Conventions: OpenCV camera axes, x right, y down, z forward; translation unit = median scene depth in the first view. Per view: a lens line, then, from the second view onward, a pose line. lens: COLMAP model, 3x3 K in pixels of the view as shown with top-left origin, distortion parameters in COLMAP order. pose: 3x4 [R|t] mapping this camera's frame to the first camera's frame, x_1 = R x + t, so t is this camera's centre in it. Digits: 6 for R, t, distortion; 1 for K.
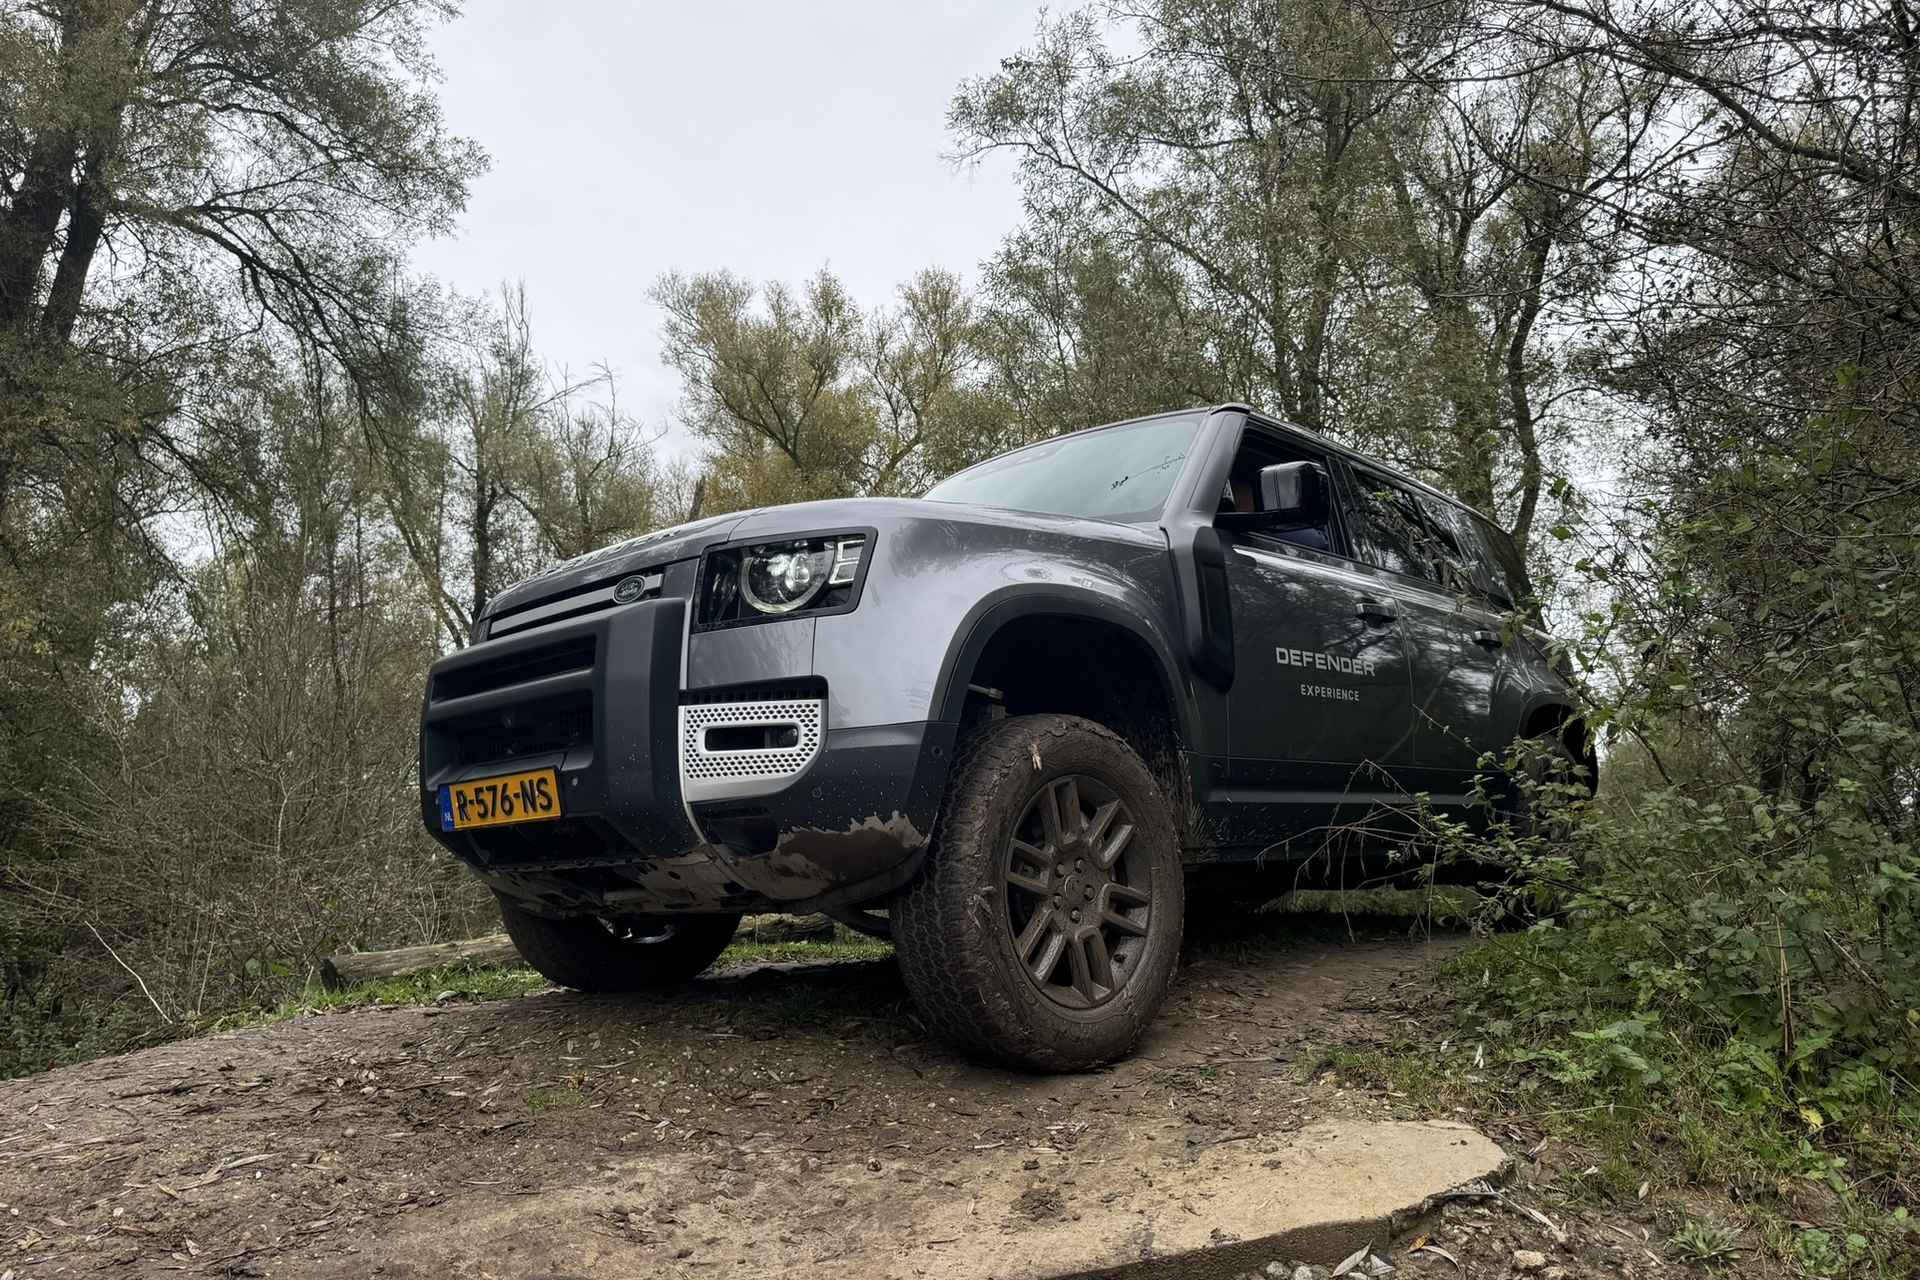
lens RADIAL K [[1368.2, 0, 969.7], [0, 1368.2, 644.2], [0, 0, 1]] dist [0.043470, -0.046015]
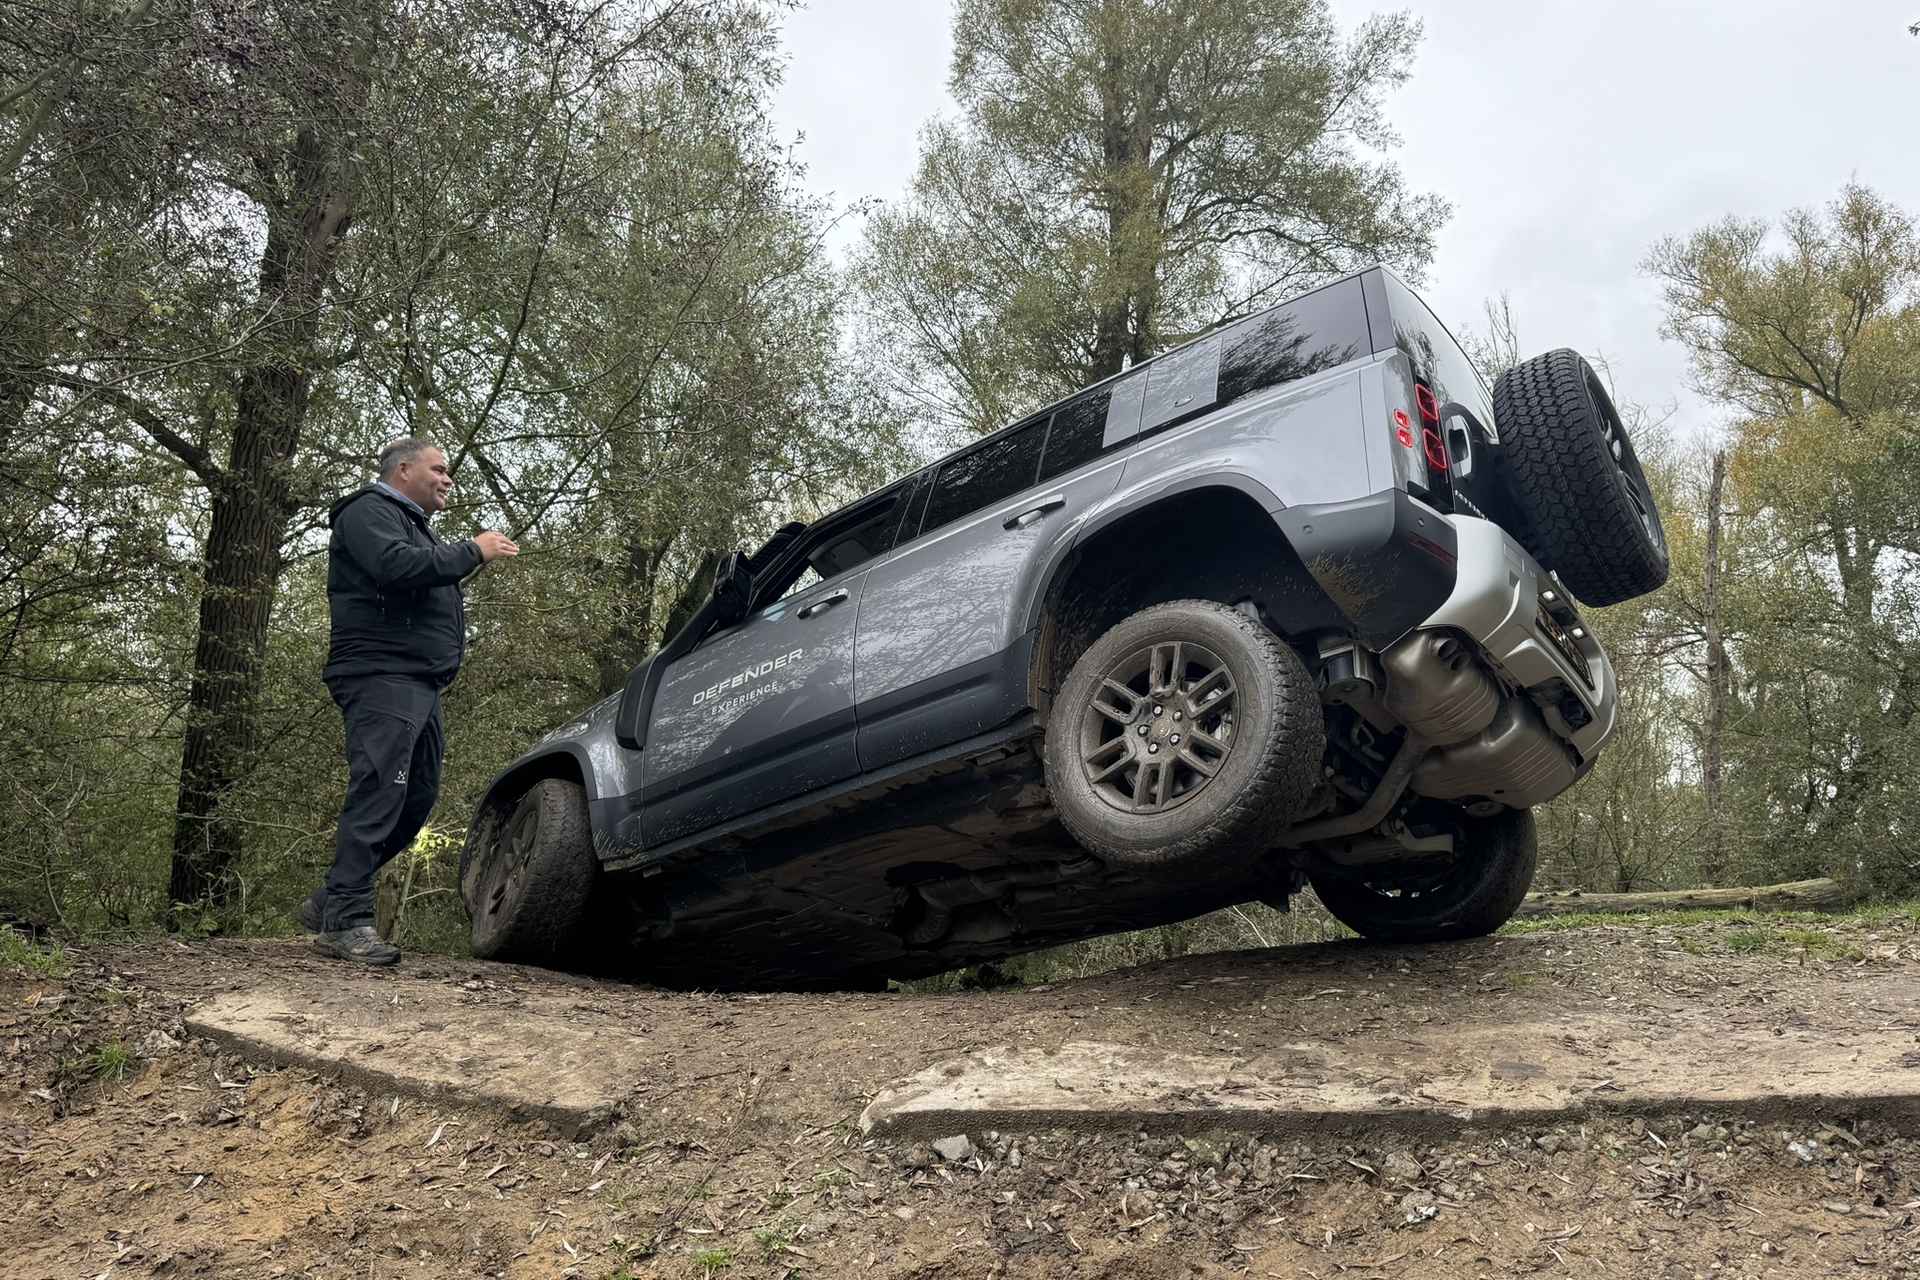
lens RADIAL K [[1368.2, 0, 959.9], [0, 1368.2, 672.7], [0, 0, 1]] dist [0.043470, -0.046015]
pose [[0.743441, -0.105426, -0.660439, 0.029374], [0.111024, 0.993250, -0.033575, 0.000268], [0.659521, -0.048364, 0.750128, -0.054556]]
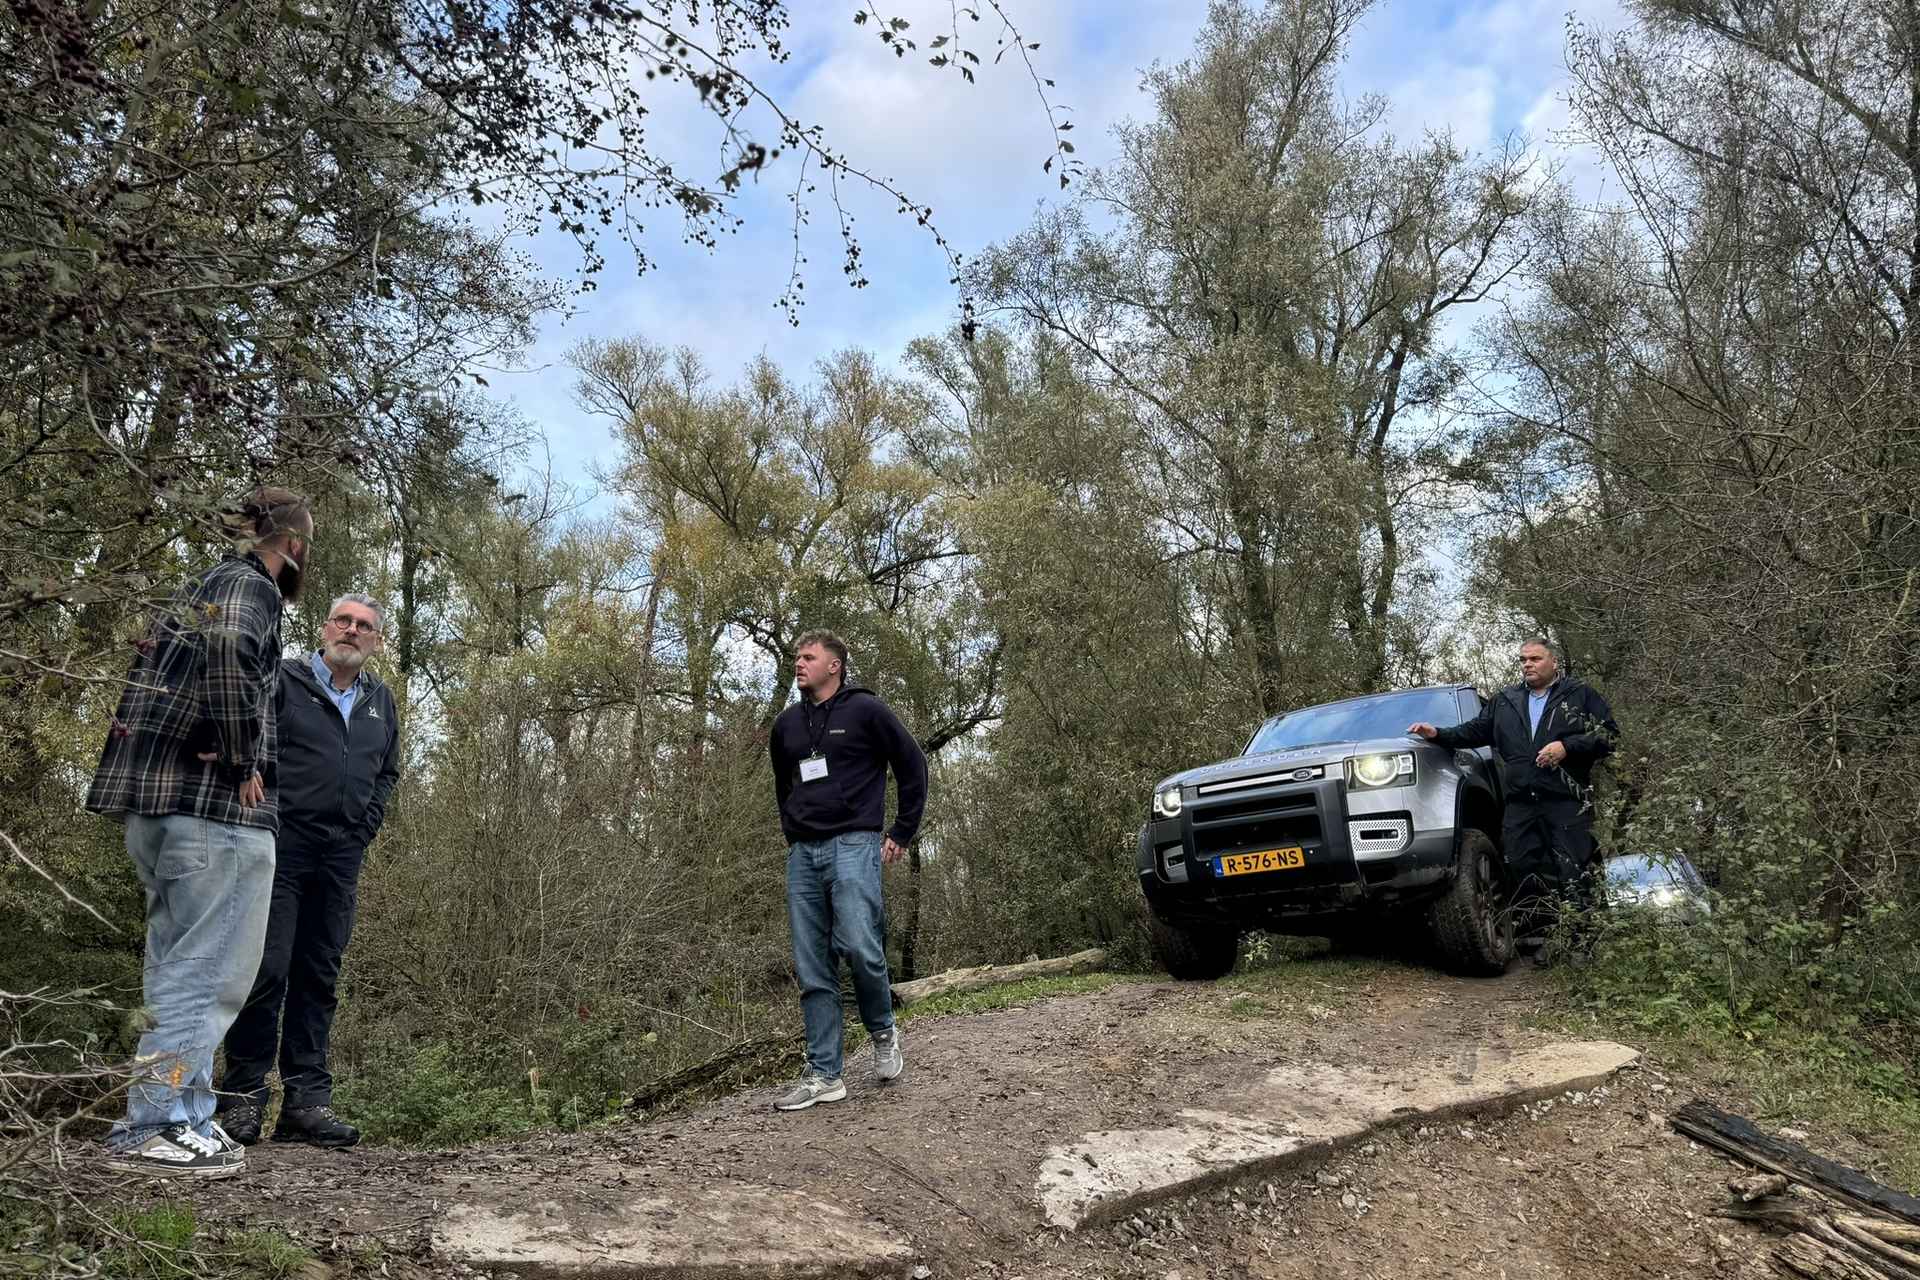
lens RADIAL K [[1368.2, 0, 955.9], [0, 1368.2, 642.8], [0, 0, 1]] dist [0.043470, -0.046015]
pose [[0.993445, -0.000102, 0.114312, -0.118447], [0.002344, 0.999808, -0.019478, -0.033687], [-0.114288, 0.019618, 0.993254, -0.142178]]
